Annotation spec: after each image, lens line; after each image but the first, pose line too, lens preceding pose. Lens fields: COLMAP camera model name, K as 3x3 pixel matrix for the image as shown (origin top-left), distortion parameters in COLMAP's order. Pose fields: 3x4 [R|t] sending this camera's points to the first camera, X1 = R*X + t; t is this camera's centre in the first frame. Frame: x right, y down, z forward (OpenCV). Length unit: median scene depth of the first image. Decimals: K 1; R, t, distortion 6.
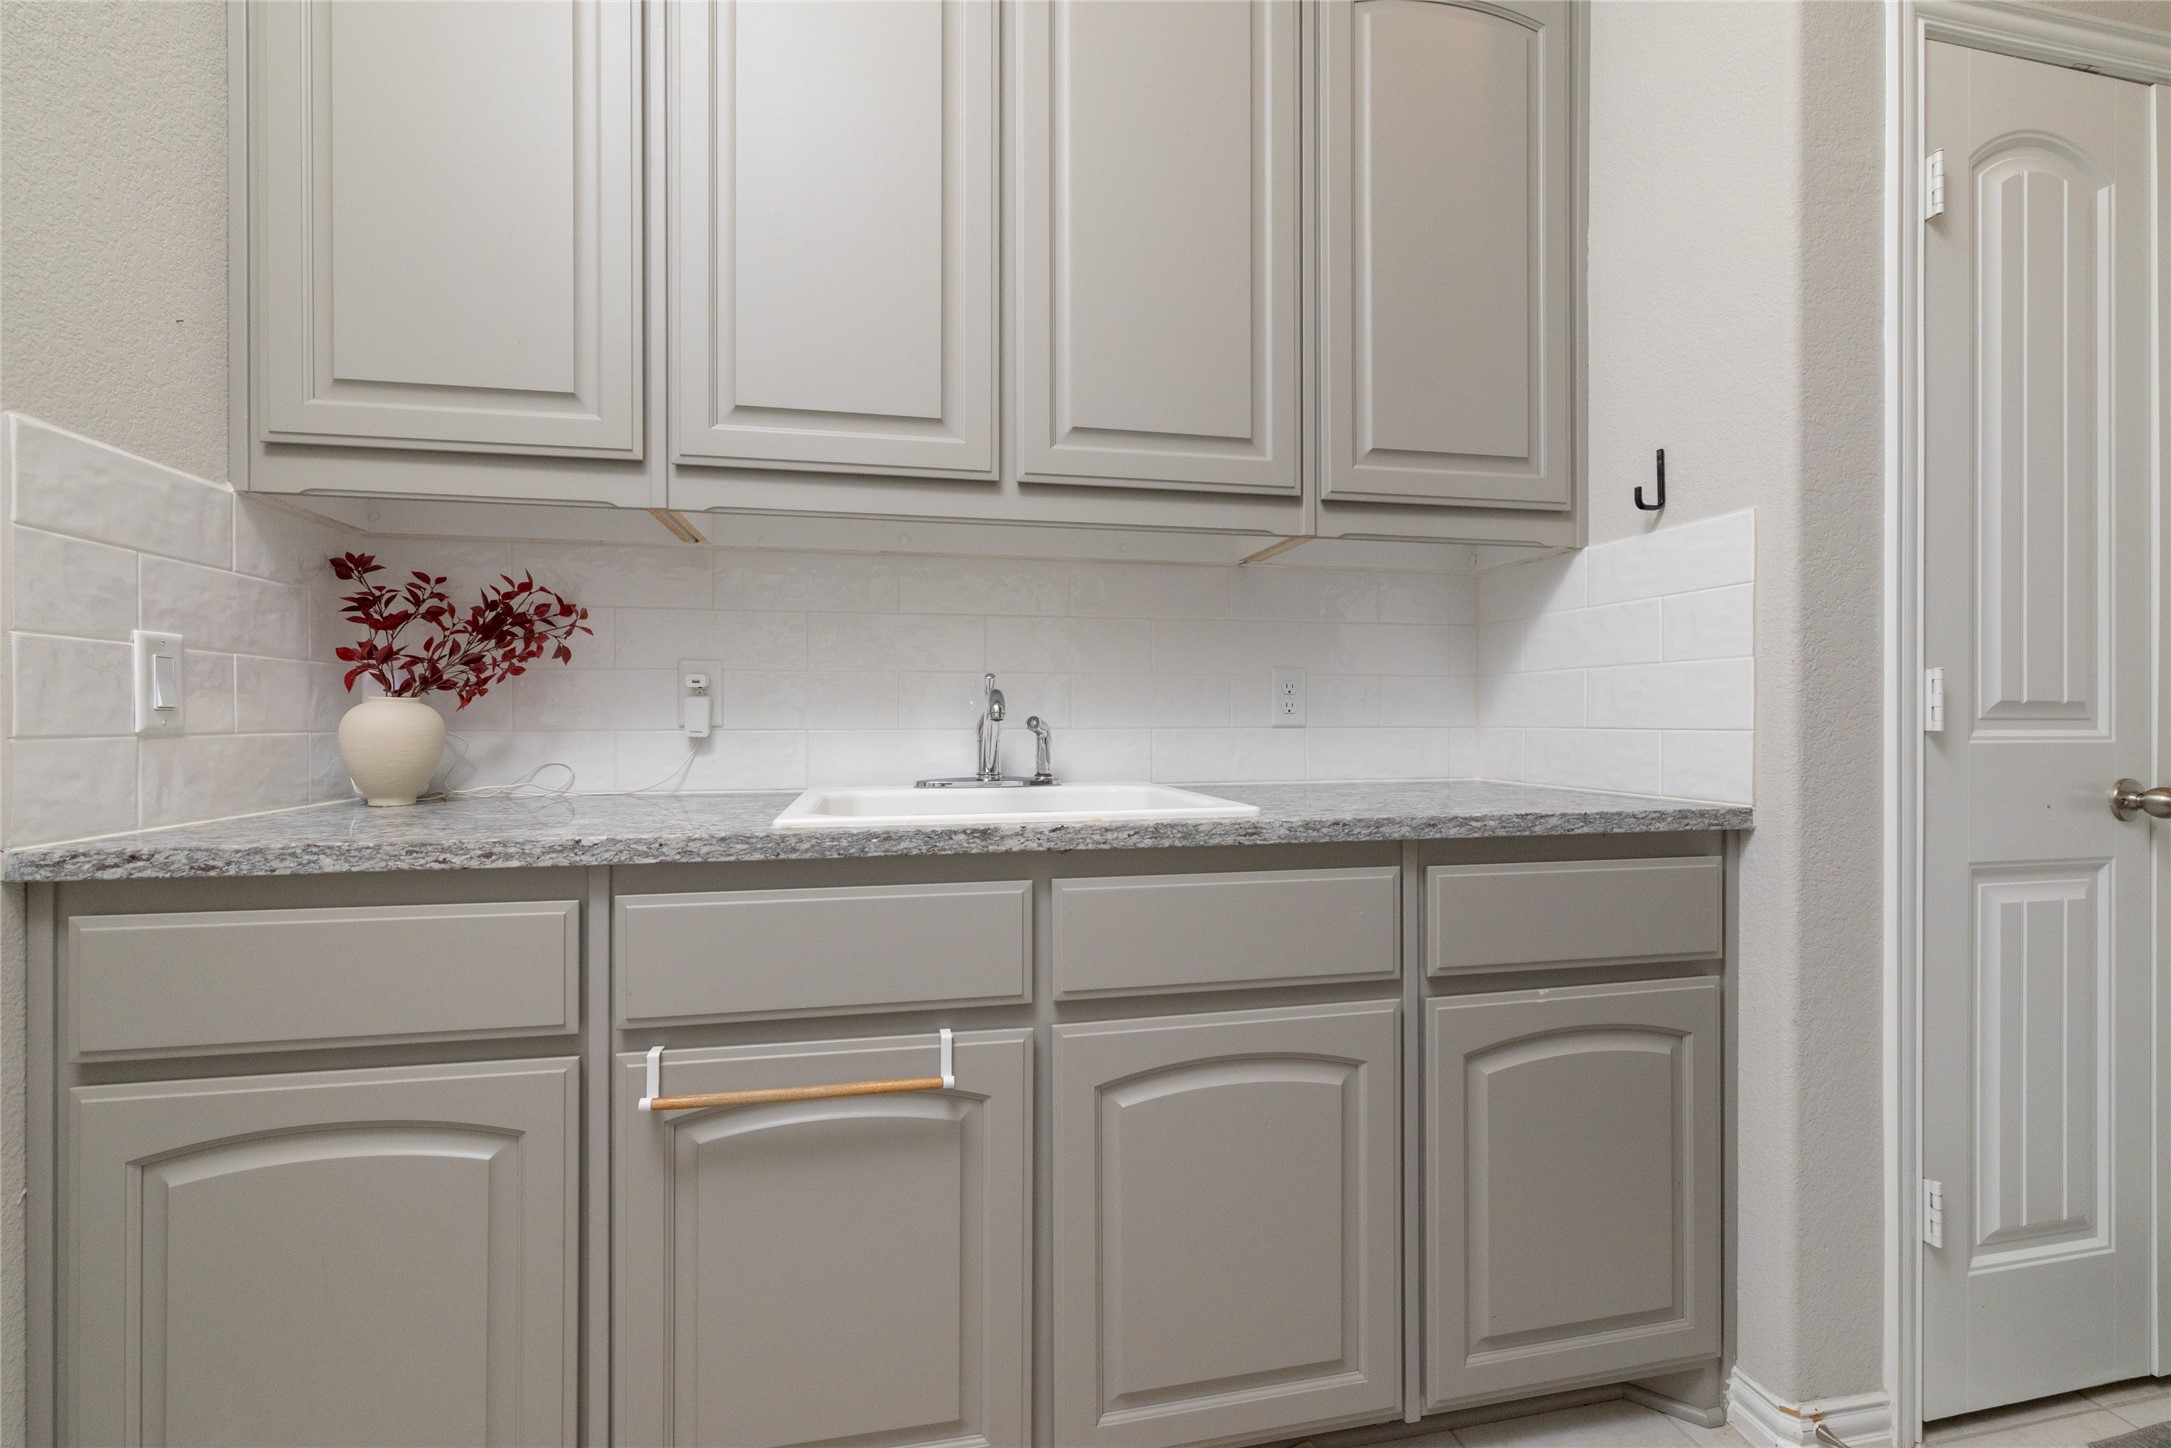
lens RADIAL K [[929.0, 0, 1080.5], [0, 929.0, 718.3], [0, 0, 1]] dist [-0.001507, 0.000923]
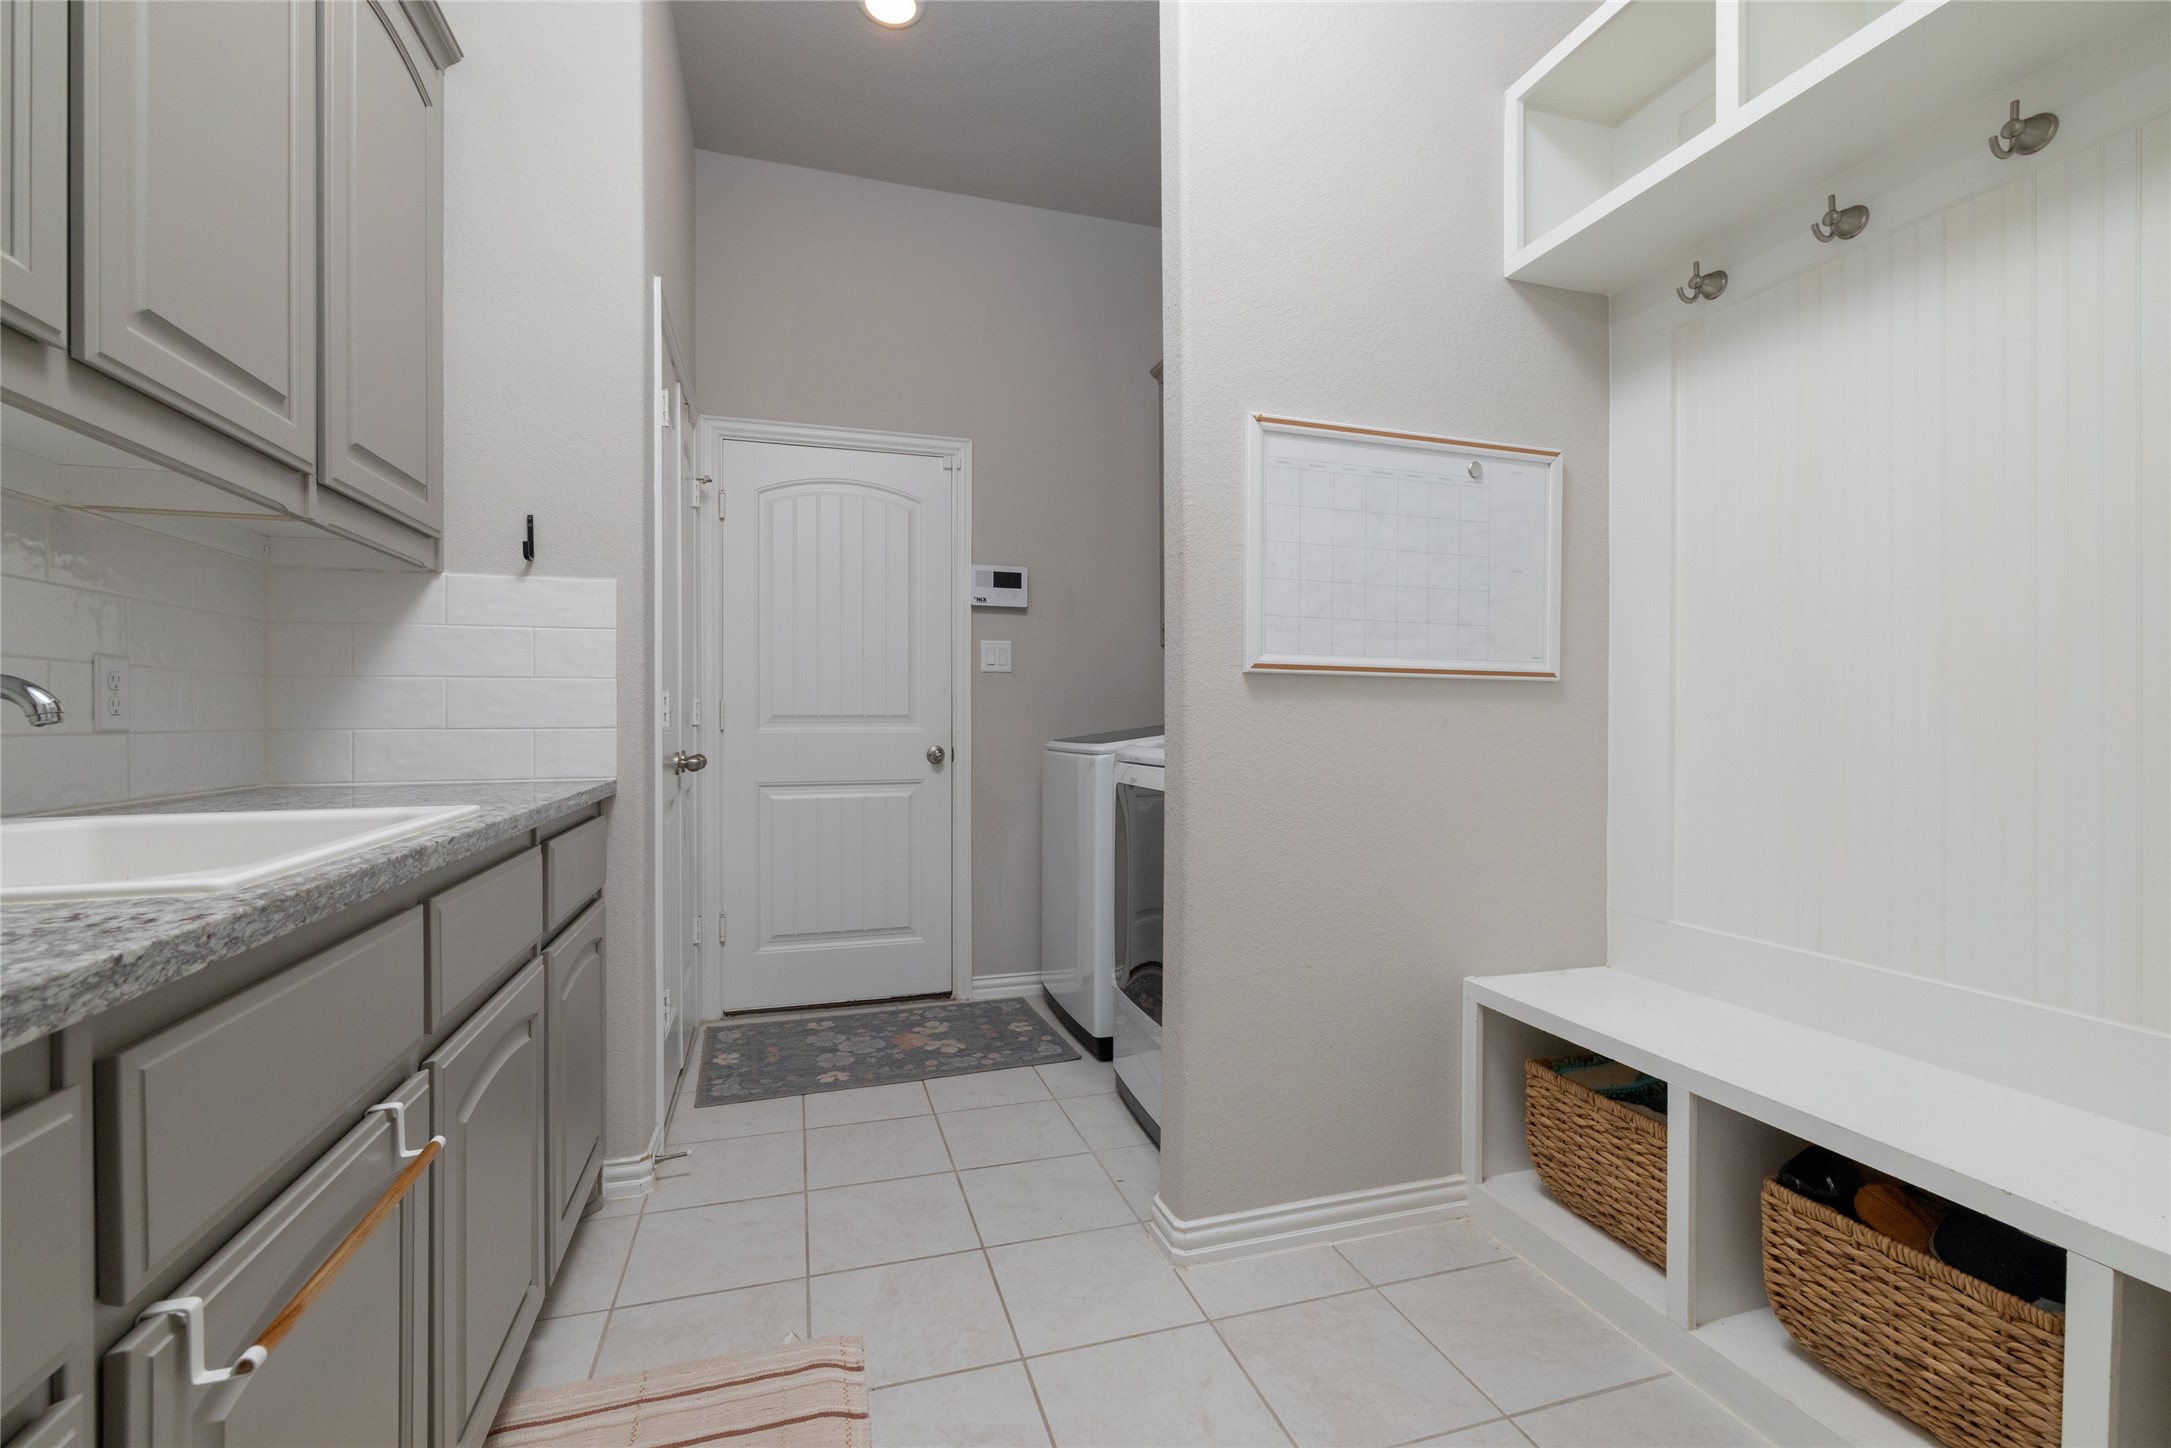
lens RADIAL K [[929.0, 0, 1080.5], [0, 929.0, 718.3], [0, 0, 1]] dist [-0.001507, 0.000923]
pose [[-0.089389, 0.000328, 0.995997, -0.779701], [0.001040, 0.999999, -0.000236, -0.001744], [-0.995996, 0.001015, -0.089390, 0.356070]]
